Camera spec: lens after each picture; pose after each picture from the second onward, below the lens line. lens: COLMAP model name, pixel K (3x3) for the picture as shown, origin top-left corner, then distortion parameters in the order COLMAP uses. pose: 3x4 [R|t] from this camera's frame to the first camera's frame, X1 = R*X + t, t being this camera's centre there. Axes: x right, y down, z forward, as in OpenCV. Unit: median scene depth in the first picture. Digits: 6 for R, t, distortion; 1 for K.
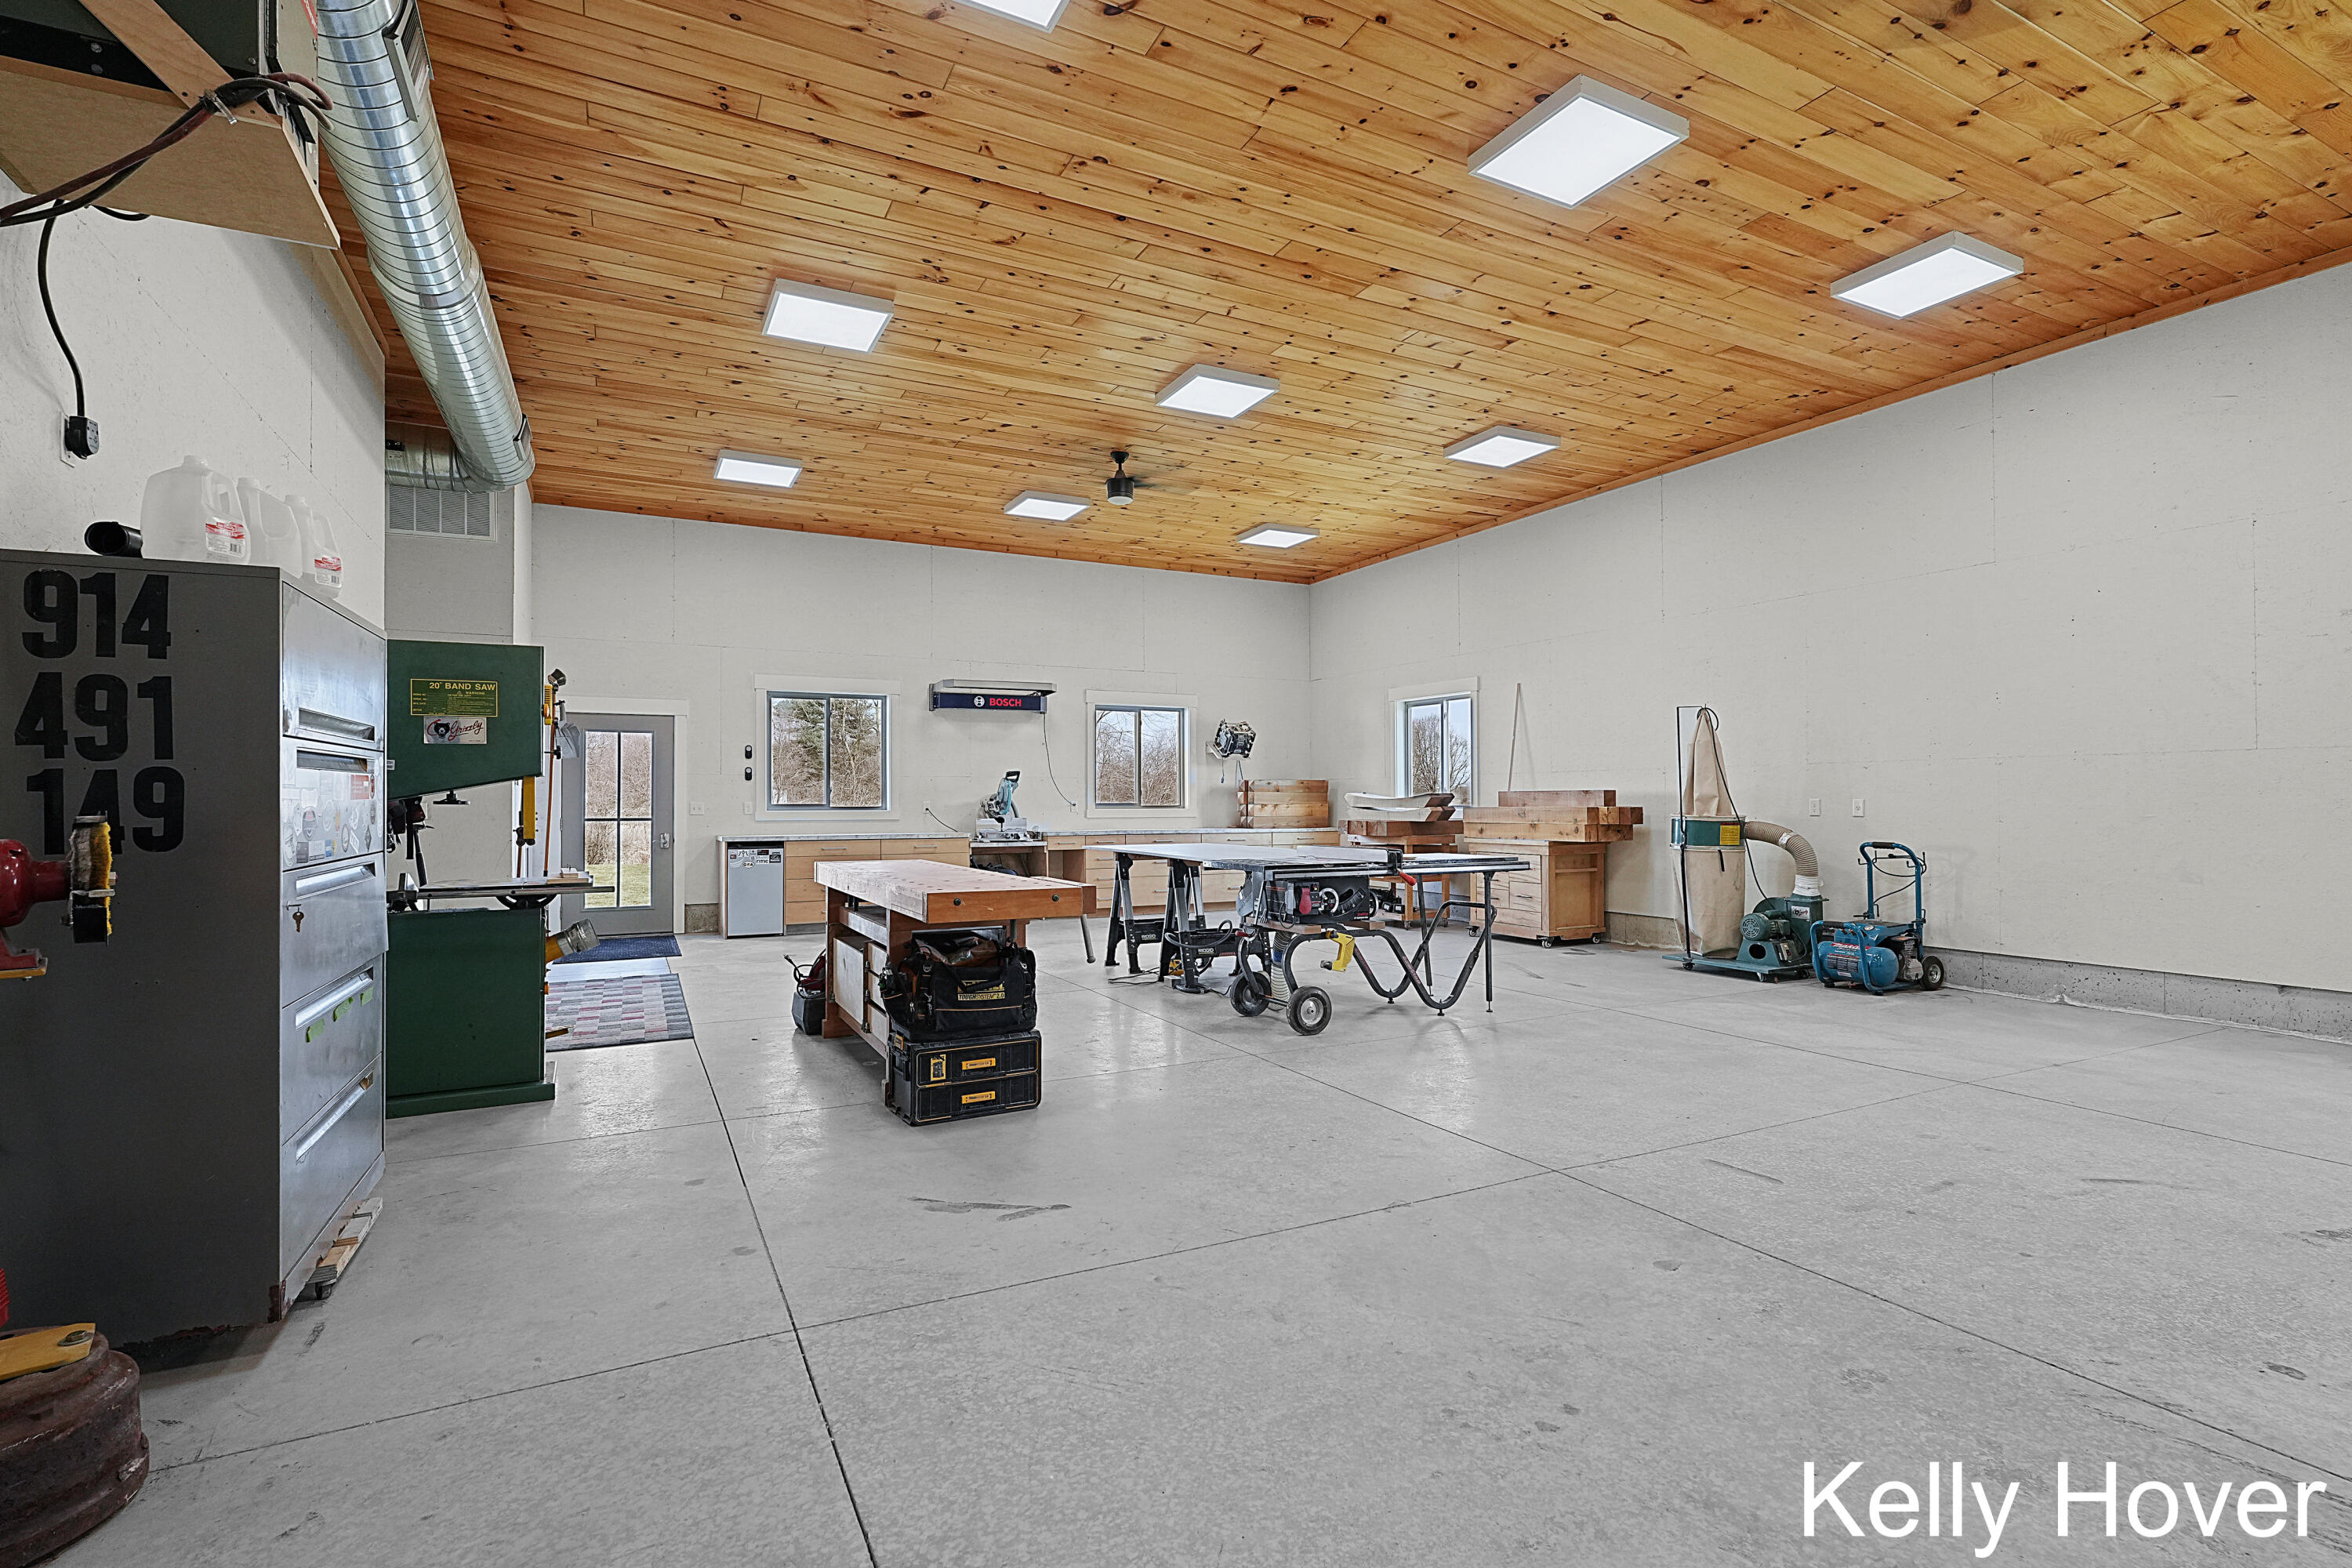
lens RADIAL K [[1101.0, 0, 1176.9], [0, 1101.0, 793.8], [0, 0, 1]] dist [0.002058, 0.000936]
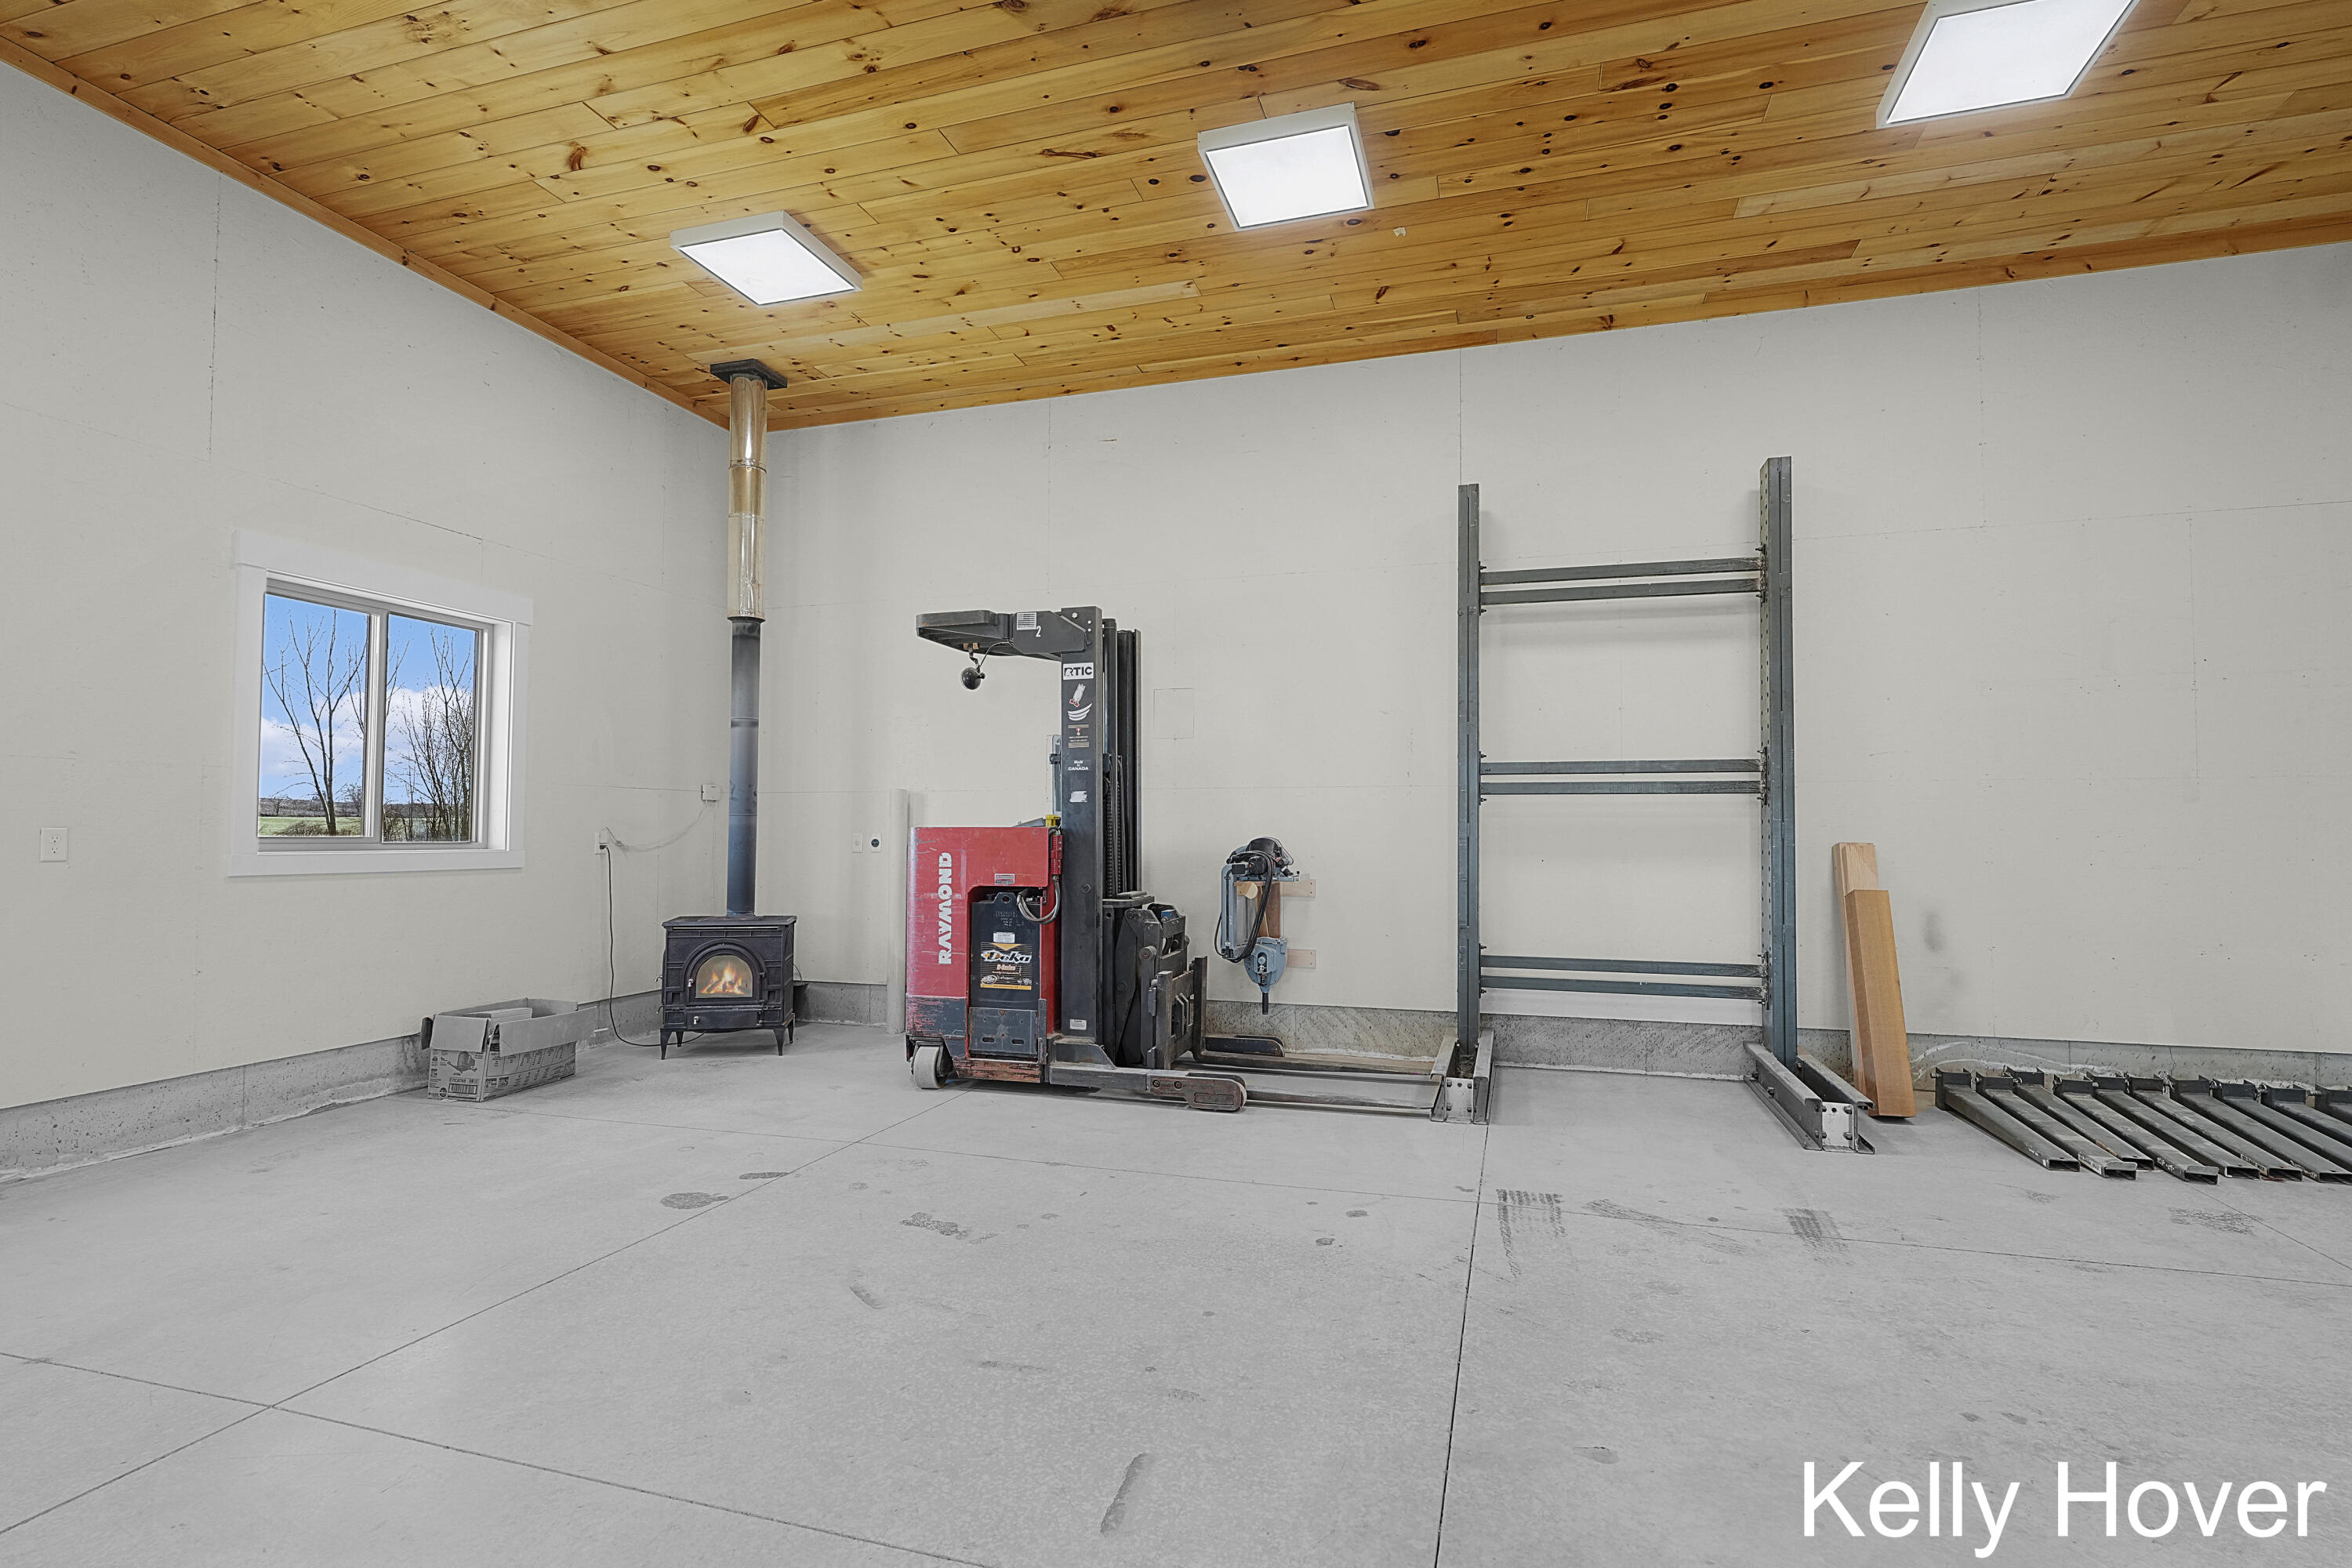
lens RADIAL K [[1101.0, 0, 1179.5], [0, 1101.0, 794.3], [0, 0, 1]] dist [0.002058, 0.000936]
pose [[-0.715113, 0.024558, 0.698577, 0.099240], [-0.007384, 0.999062, -0.042680, 0.007206], [-0.698970, -0.035679, -0.714261, 1.584569]]
